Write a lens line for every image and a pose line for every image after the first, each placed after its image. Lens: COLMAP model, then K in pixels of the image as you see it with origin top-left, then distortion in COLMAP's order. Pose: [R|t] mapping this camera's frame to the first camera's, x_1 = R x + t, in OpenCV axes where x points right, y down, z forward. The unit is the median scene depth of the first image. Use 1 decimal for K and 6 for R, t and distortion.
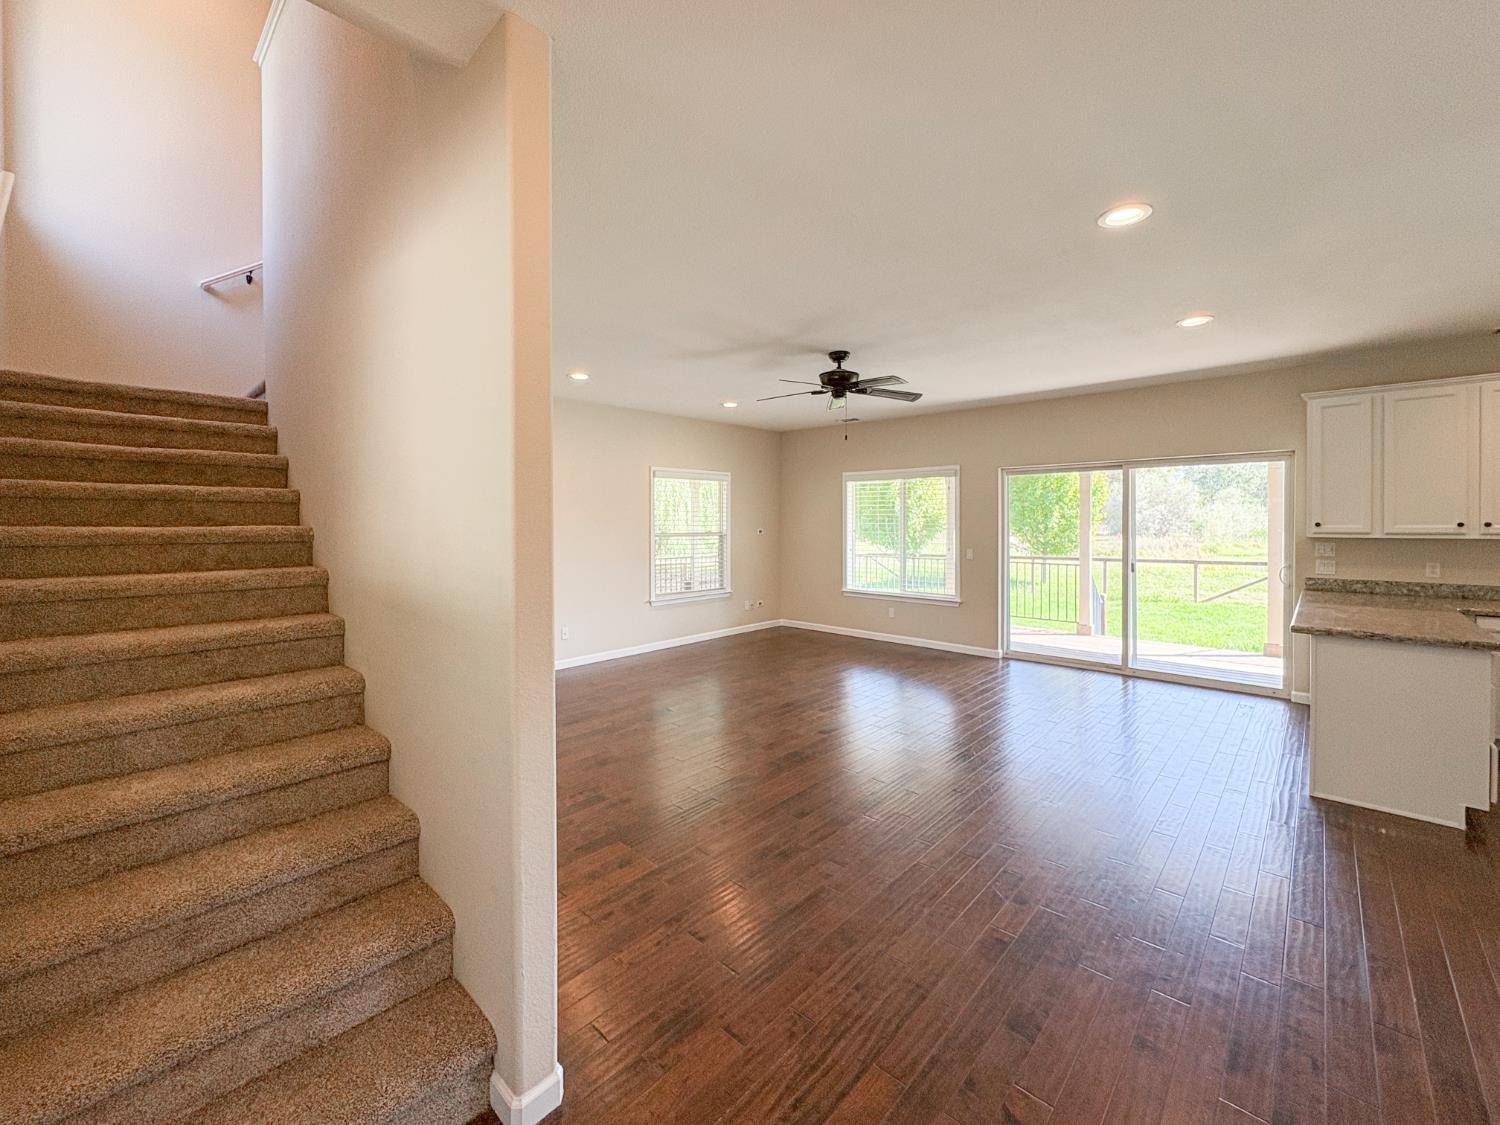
lens RADIAL K [[605.6, 0, 729.7], [0, 605.6, 525.7], [0, 0, 1]] dist [0.002136, -0.000444]
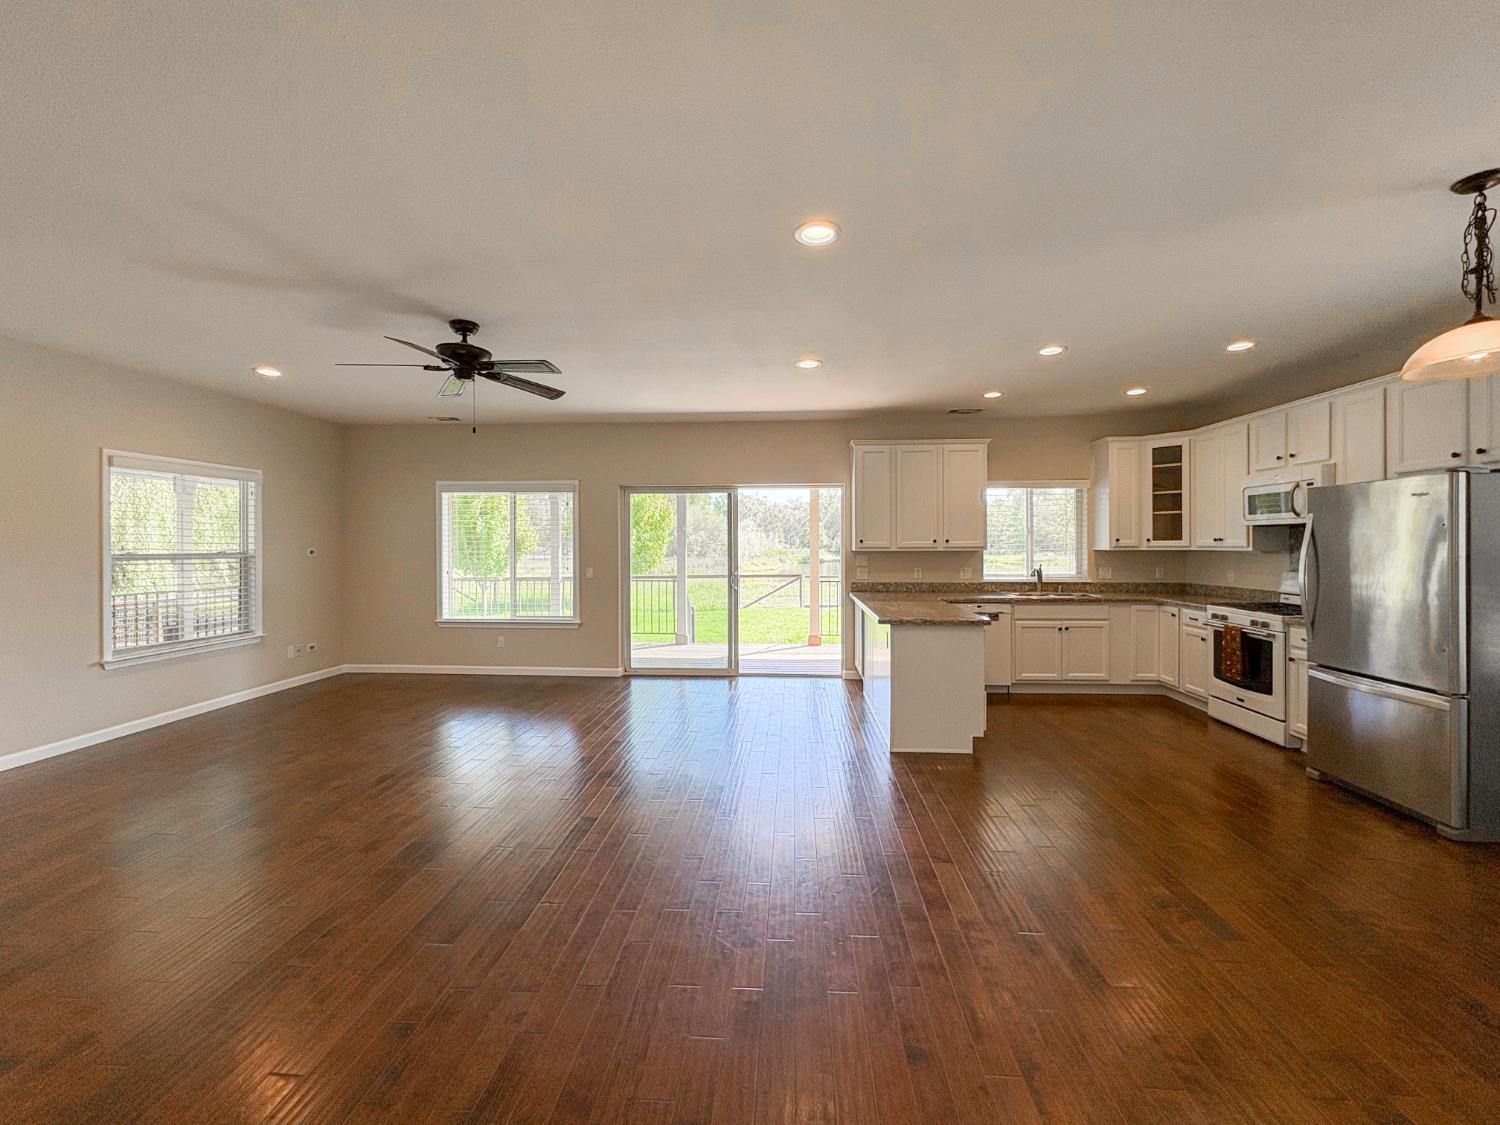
lens RADIAL K [[605.6, 0, 758.9], [0, 605.6, 548.7], [0, 0, 1]] dist [0.002136, -0.000444]
pose [[0.756222, -0.001095, 0.654315, -0.039536], [0.001182, 0.999999, 0.000307, 0.010124], [-0.654315, 0.000541, 0.756222, 0.114944]]
